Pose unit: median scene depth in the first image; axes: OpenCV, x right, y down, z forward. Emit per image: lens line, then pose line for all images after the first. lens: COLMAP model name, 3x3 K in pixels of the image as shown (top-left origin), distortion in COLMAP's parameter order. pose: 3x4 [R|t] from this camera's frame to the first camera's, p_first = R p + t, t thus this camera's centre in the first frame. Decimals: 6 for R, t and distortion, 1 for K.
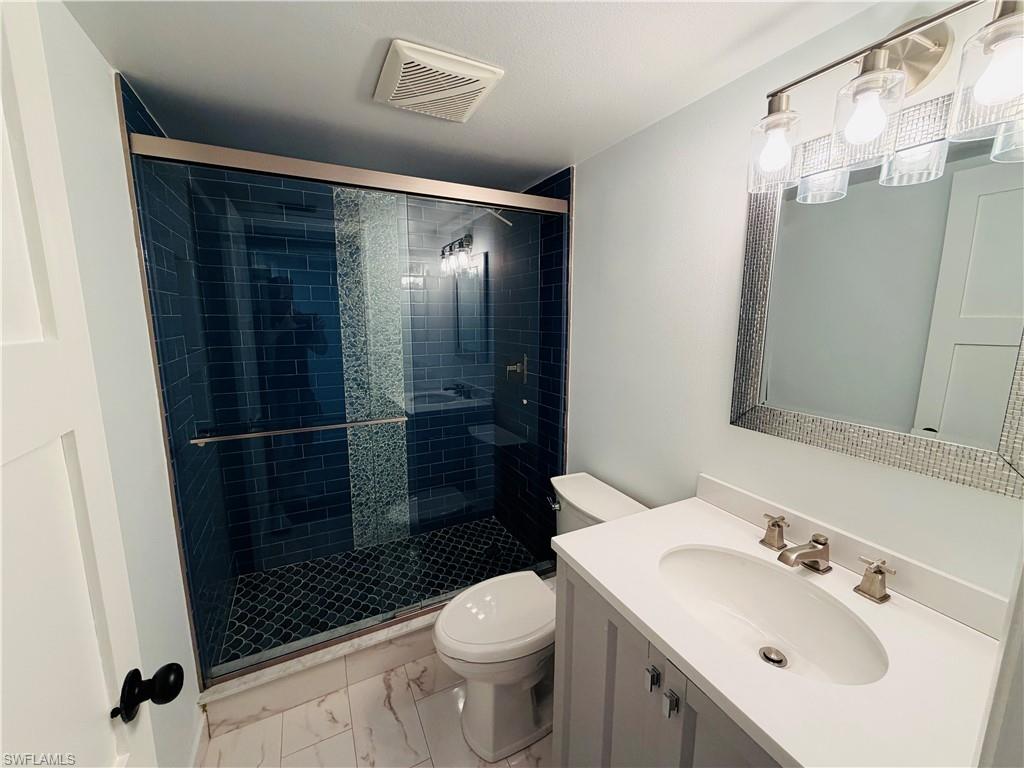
lens RADIAL K [[412.7, 0, 512.0], [0, 412.7, 384.0], [0, 0, 1]] dist [0.001057, 0.000291]
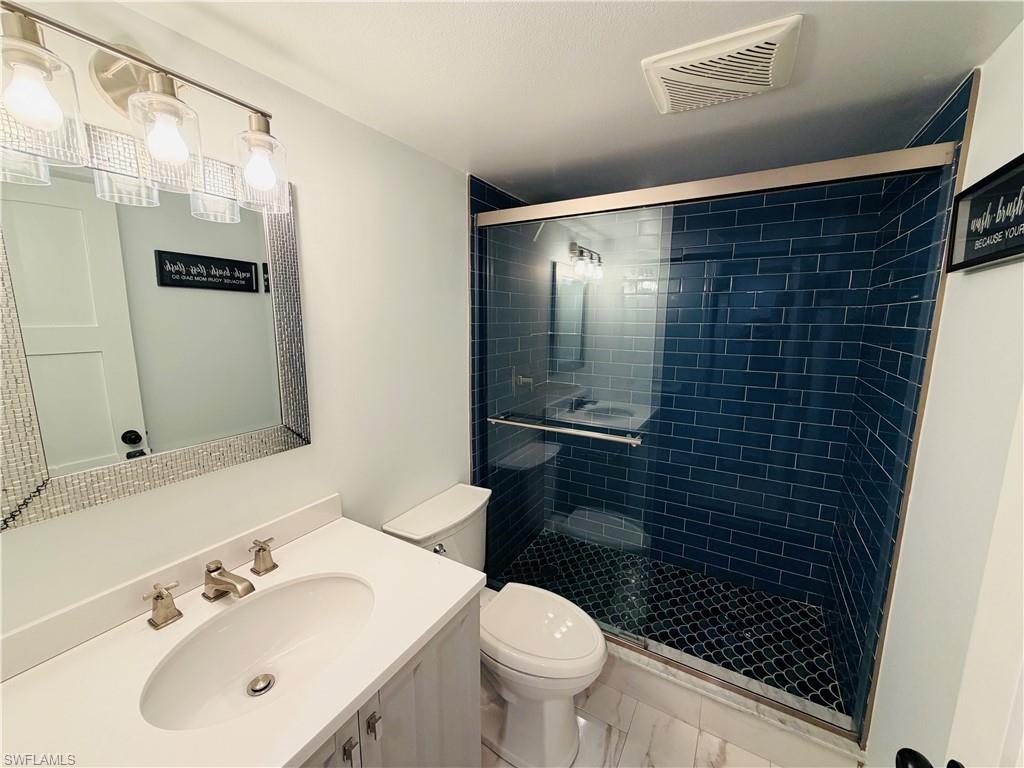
lens RADIAL K [[412.7, 0, 512.0], [0, 412.7, 384.0], [0, 0, 1]] dist [0.001057, 0.000291]
pose [[-0.541864, -0.137555, 0.829133, -0.408711], [0.133851, 0.959801, 0.246709, -0.189527], [-0.829739, 0.244663, -0.501670, 0.823116]]
